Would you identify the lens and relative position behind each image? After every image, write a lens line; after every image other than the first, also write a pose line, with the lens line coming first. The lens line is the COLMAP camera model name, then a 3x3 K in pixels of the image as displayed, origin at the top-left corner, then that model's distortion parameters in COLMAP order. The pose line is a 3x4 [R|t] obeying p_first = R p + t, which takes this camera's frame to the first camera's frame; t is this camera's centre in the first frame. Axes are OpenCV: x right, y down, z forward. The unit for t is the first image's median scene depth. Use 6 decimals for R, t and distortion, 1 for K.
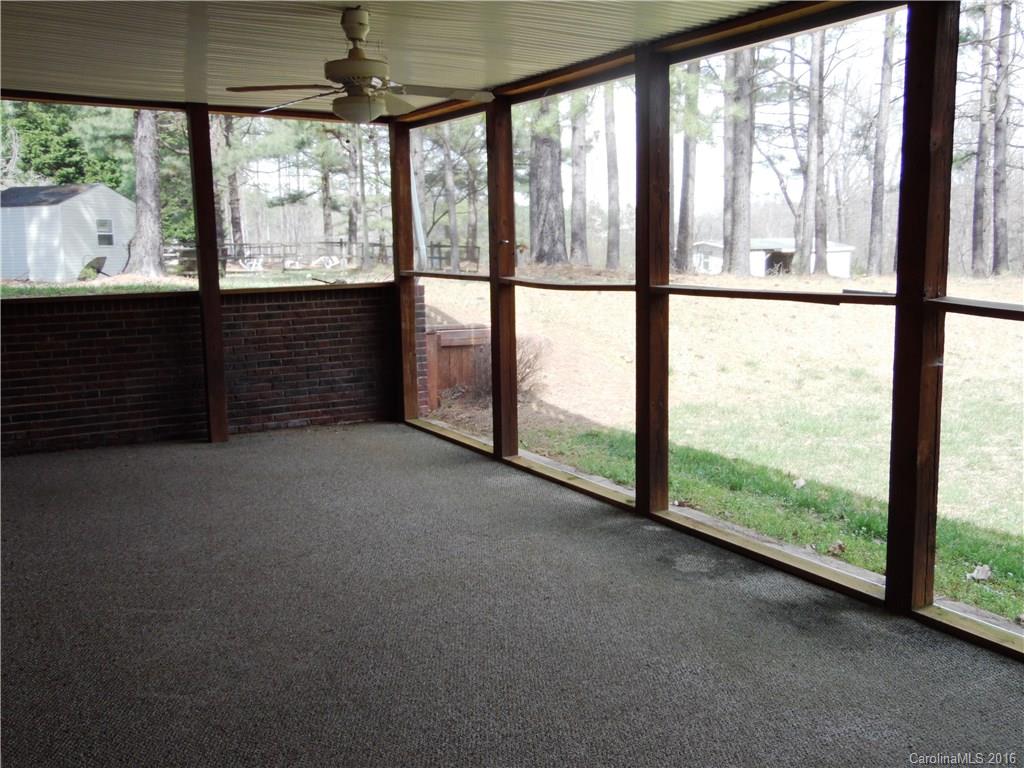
lens RADIAL K [[1007.6, 0, 513.3], [0, 1007.6, 384.1], [0, 0, 1]] dist [0.007625, 0.000000]
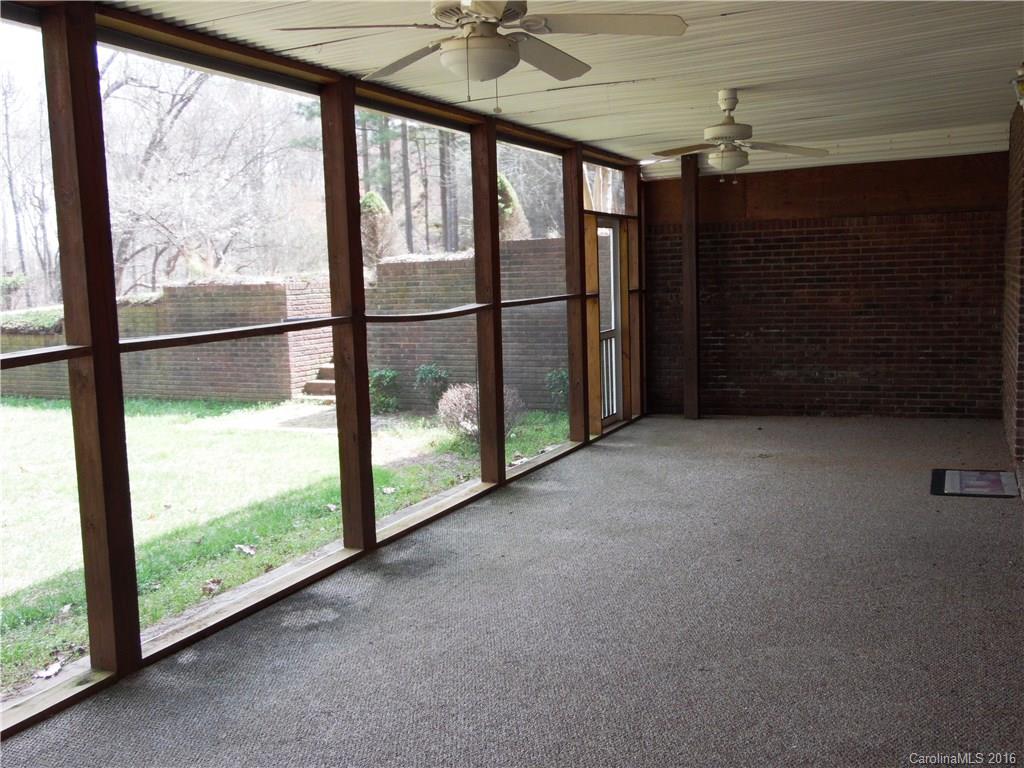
lens RADIAL K [[1007.6, 0, 512.0], [0, 1007.6, 384.4], [0, 0, 1]] dist [0.007625, 0.000000]
pose [[-0.604450, -0.046995, 0.795256, -0.664440], [0.160023, 0.970749, 0.178994, -0.167494], [-0.780406, 0.235452, -0.579249, 1.341928]]
